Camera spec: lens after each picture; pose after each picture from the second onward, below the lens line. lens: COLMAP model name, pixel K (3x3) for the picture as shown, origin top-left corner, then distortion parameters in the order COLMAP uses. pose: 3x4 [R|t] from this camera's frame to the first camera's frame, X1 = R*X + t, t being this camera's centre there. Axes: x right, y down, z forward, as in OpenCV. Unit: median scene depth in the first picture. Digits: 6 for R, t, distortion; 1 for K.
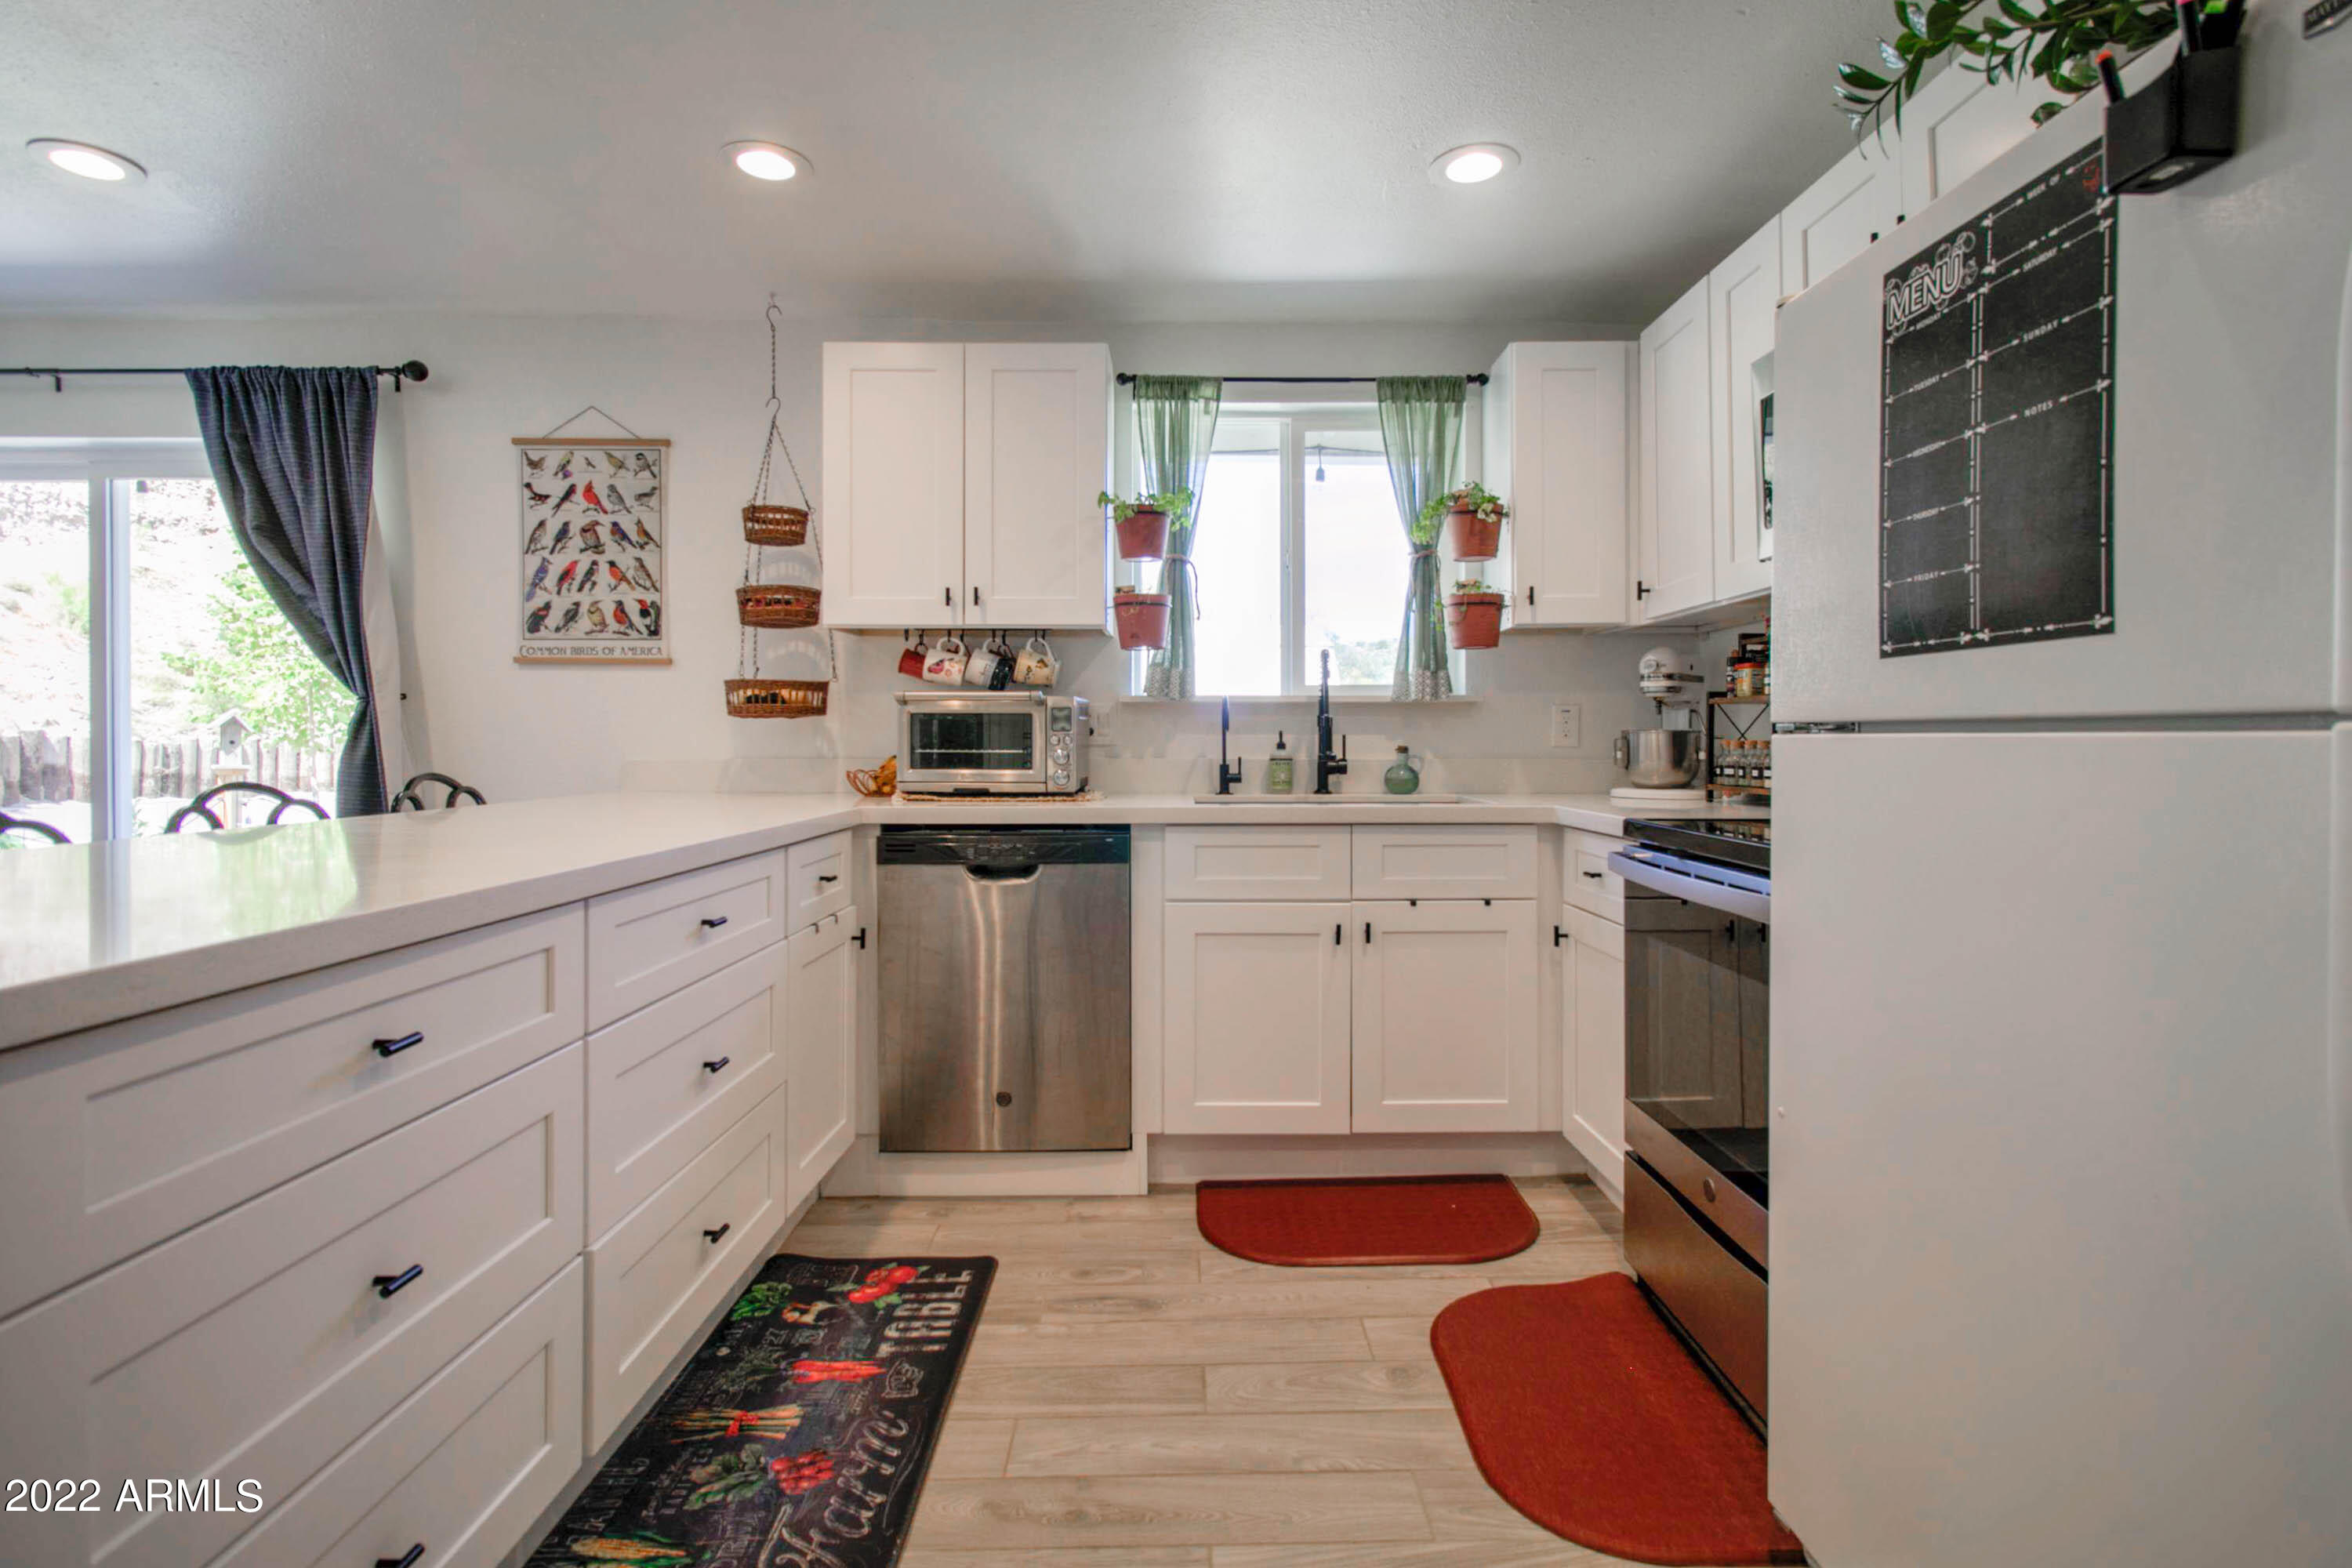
lens RADIAL K [[1135.8, 0, 1178.8], [0, 1135.8, 757.1], [0, 0, 1]] dist [0.001101, 0.000105]
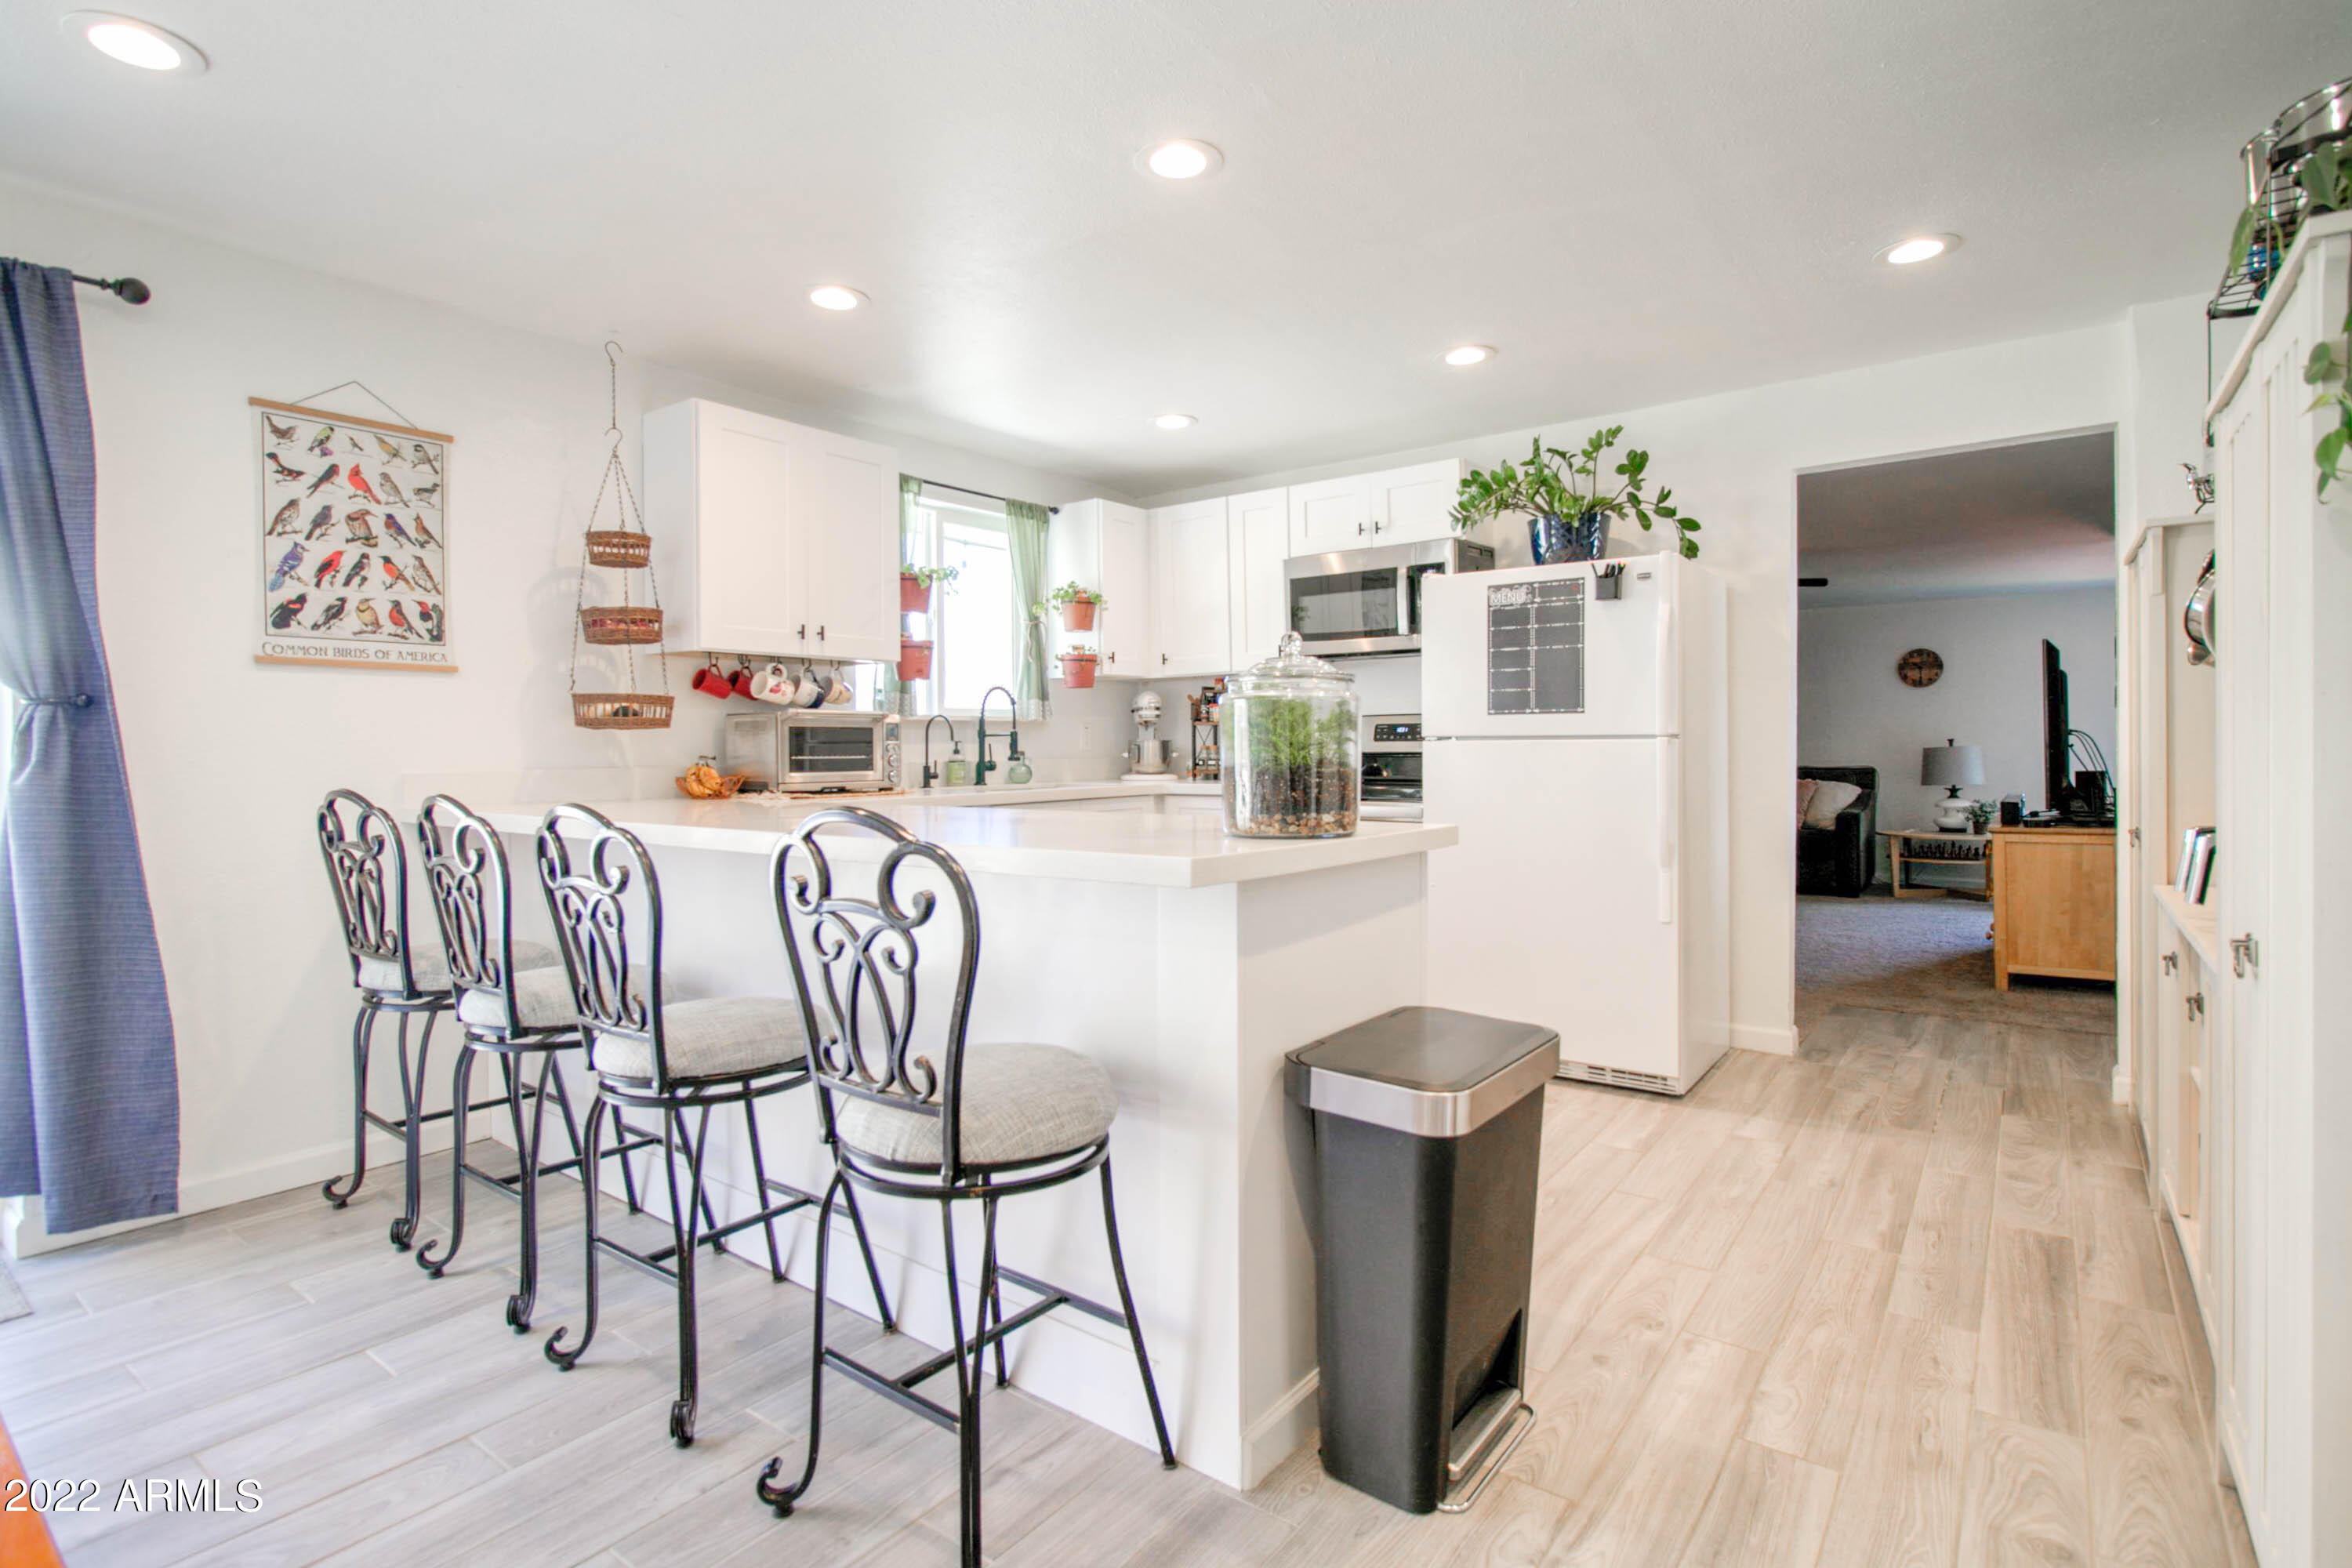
lens RADIAL K [[1135.8, 0, 1178.8], [0, 1135.8, 757.1], [0, 0, 1]] dist [0.001101, 0.000105]
pose [[0.610314, -0.013495, 0.792045, -0.836913], [0.020164, 0.999796, 0.001498, 0.000223], [-0.791903, 0.015057, 0.610461, -0.059726]]
